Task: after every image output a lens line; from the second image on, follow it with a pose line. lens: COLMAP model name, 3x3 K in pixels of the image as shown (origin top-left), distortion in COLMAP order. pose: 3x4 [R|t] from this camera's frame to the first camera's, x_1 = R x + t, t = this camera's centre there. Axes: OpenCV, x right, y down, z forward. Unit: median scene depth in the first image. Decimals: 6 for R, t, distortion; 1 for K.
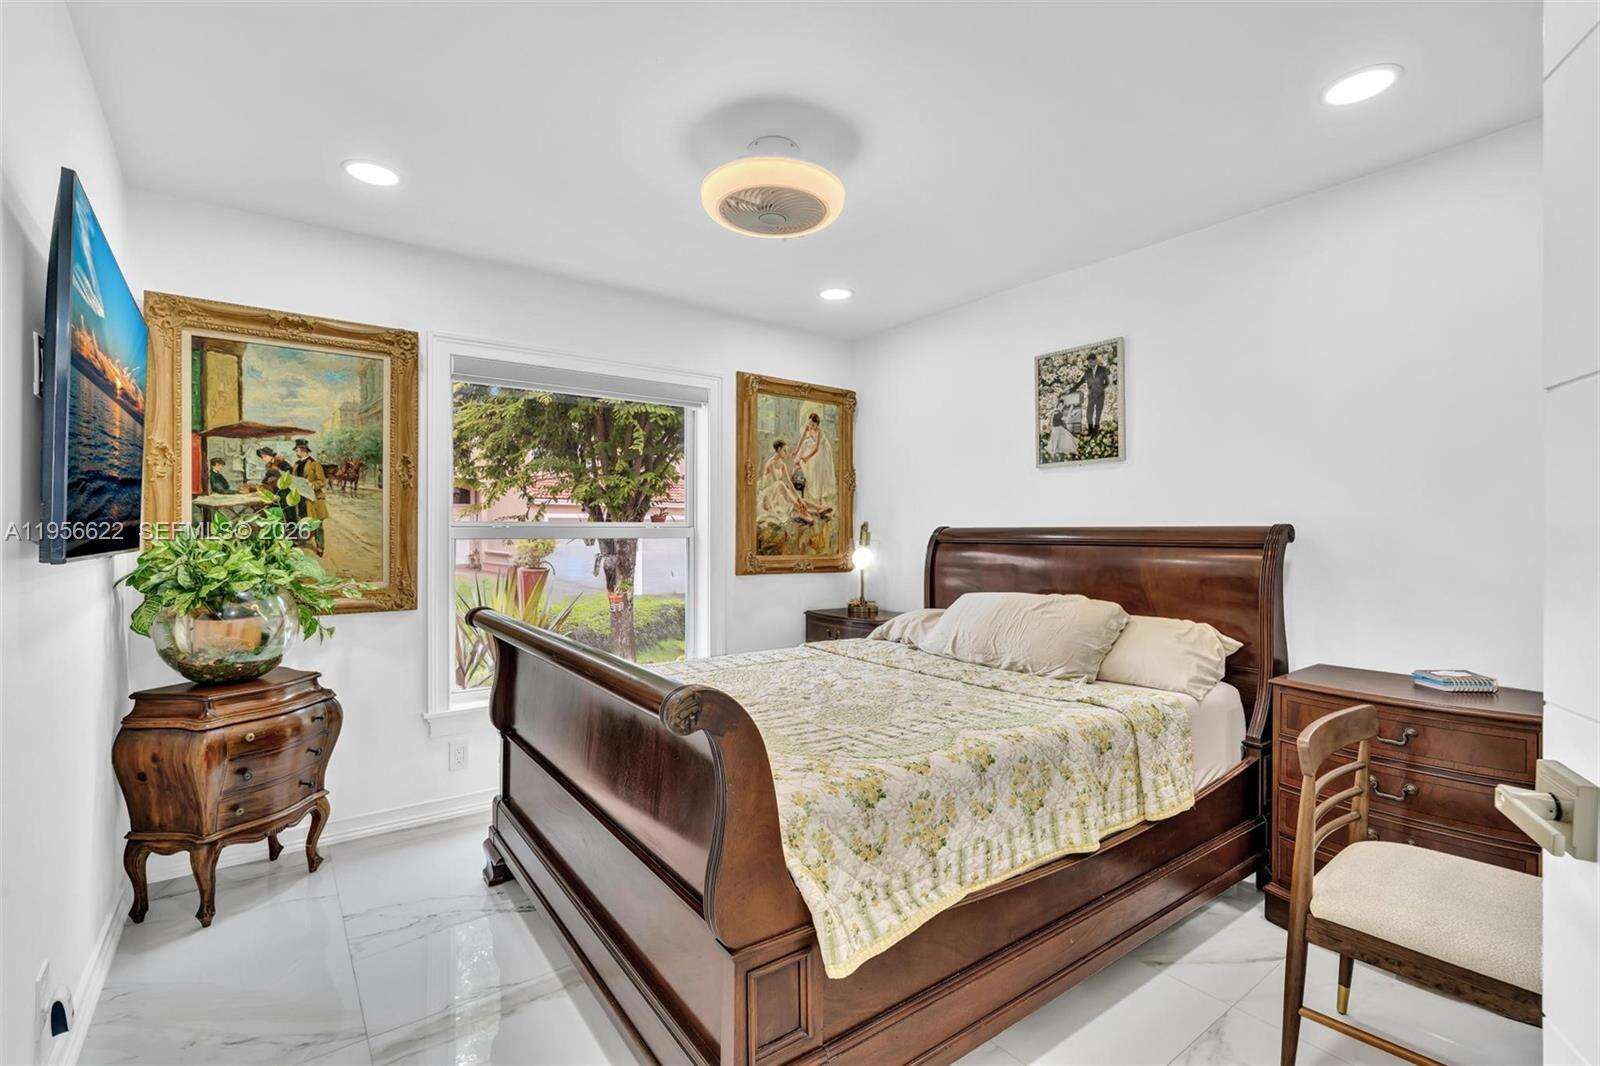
lens RADIAL K [[709.7, 0, 802.3], [0, 709.7, 533.6], [0, 0, 1]] dist [-0.004162, -0.001220]
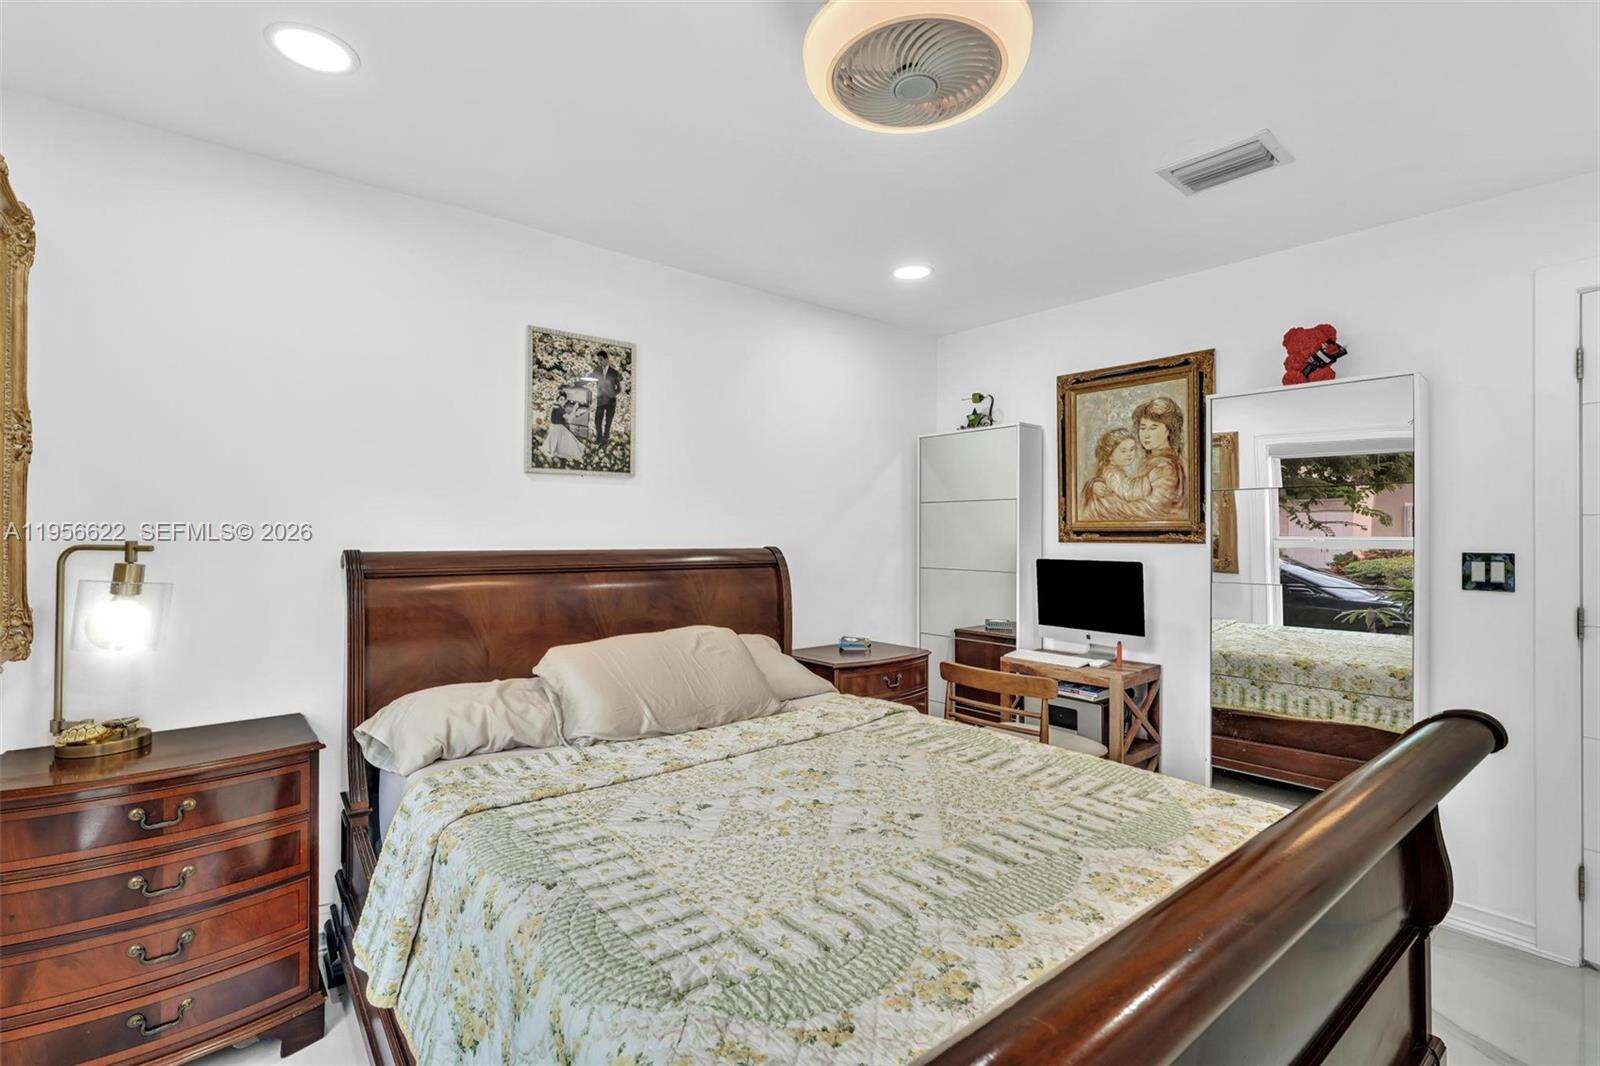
lens RADIAL K [[709.7, 0, 802.2], [0, 709.7, 530.5], [0, 0, 1]] dist [-0.004162, -0.001220]
pose [[-0.036413, 0.004798, 0.999325, -0.466414], [-0.002104, 0.999986, -0.004878, -0.028434], [-0.999335, -0.002280, -0.036402, 0.778447]]
